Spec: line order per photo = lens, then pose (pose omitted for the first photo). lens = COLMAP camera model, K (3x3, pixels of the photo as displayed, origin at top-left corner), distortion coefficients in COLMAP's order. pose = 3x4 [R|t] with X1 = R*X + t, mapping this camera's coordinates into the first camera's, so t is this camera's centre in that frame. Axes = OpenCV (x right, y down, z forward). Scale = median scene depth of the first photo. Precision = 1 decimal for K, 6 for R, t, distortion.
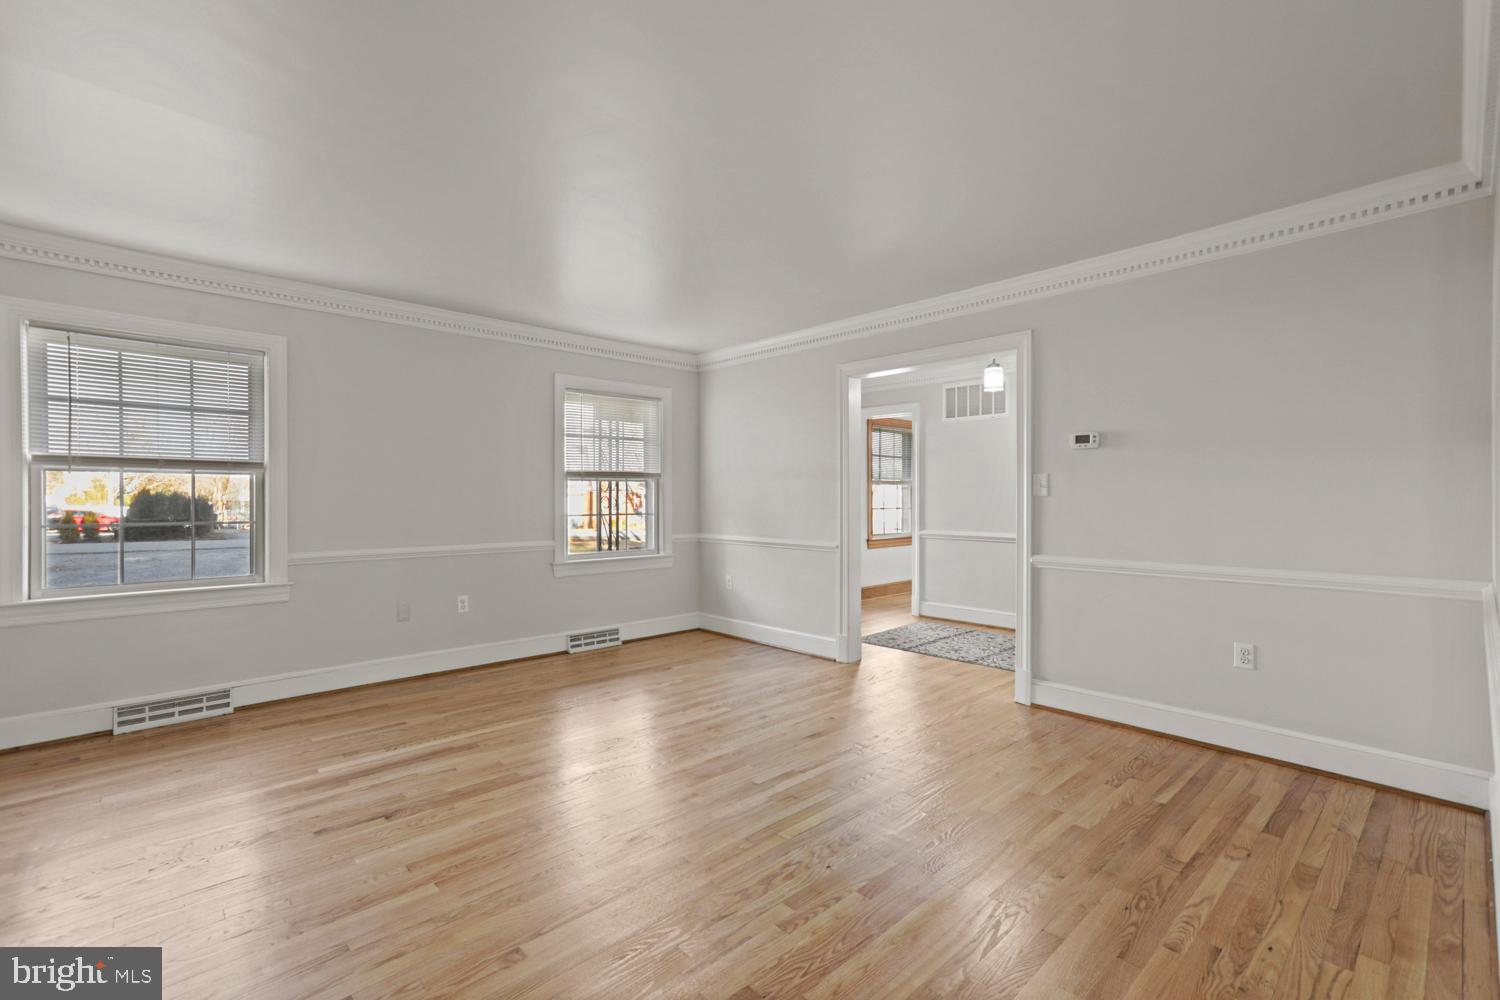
lens RADIAL K [[674.7, 0, 751.5], [0, 674.7, 501.6], [0, 0, 1]] dist [0.002611, 0.002439]
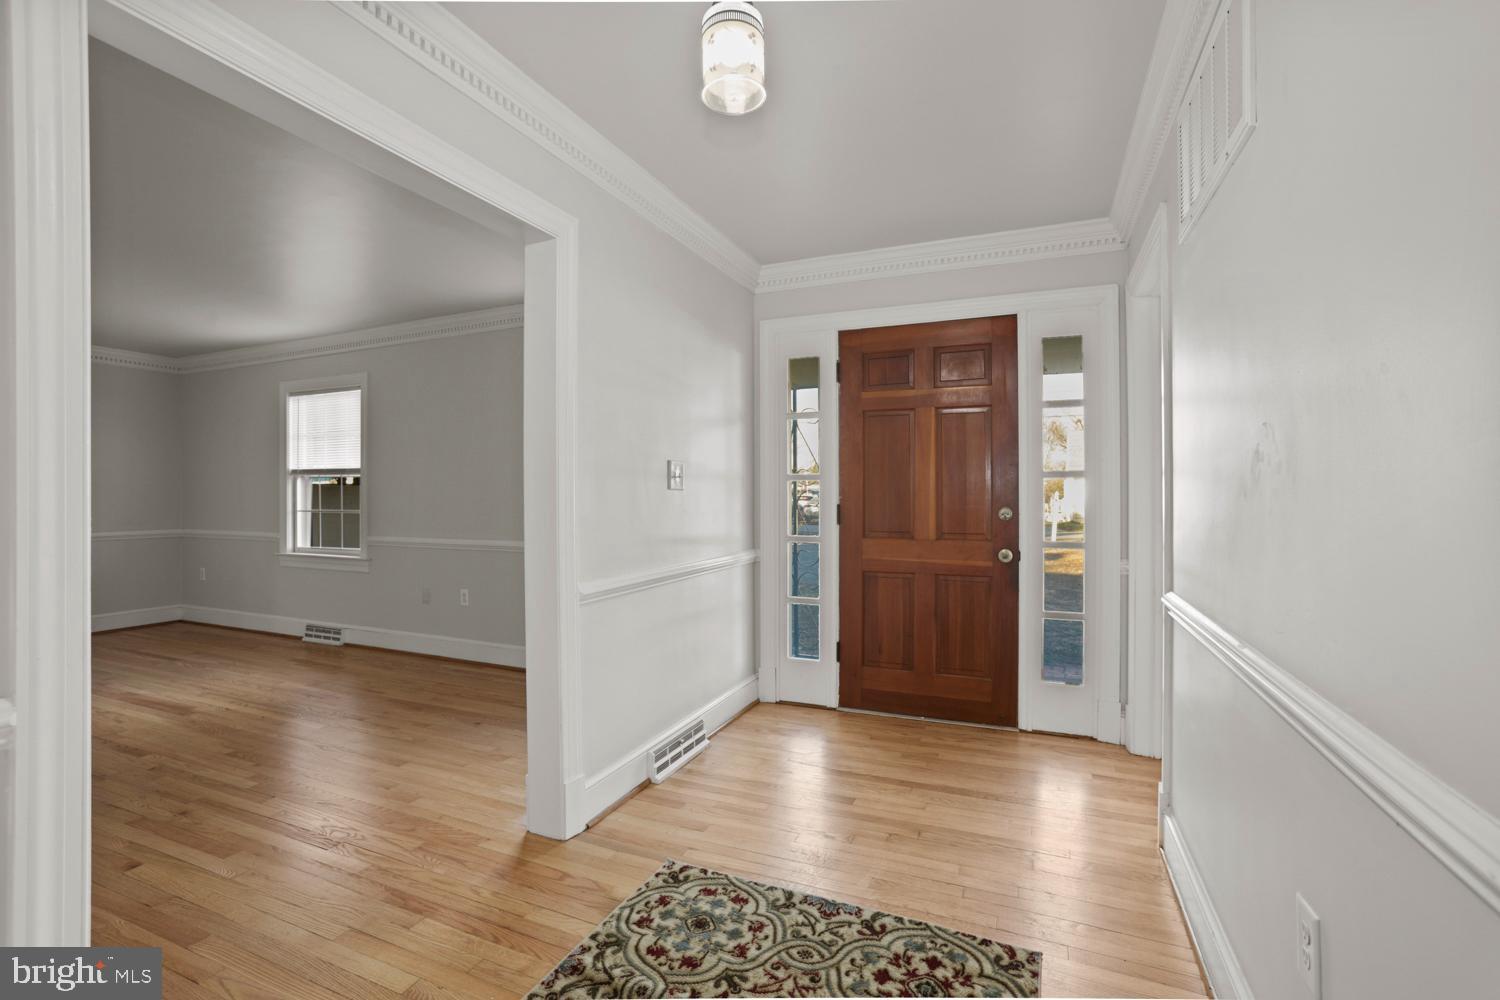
lens RADIAL K [[674.7, 0, 732.6], [0, 674.7, 479.5], [0, 0, 1]] dist [0.002611, 0.002439]
pose [[0.370156, -0.017807, -0.928799, 0.768449], [-0.008909, 0.999702, -0.022717, -0.010764], [0.928927, 0.016684, 0.369887, 1.103874]]
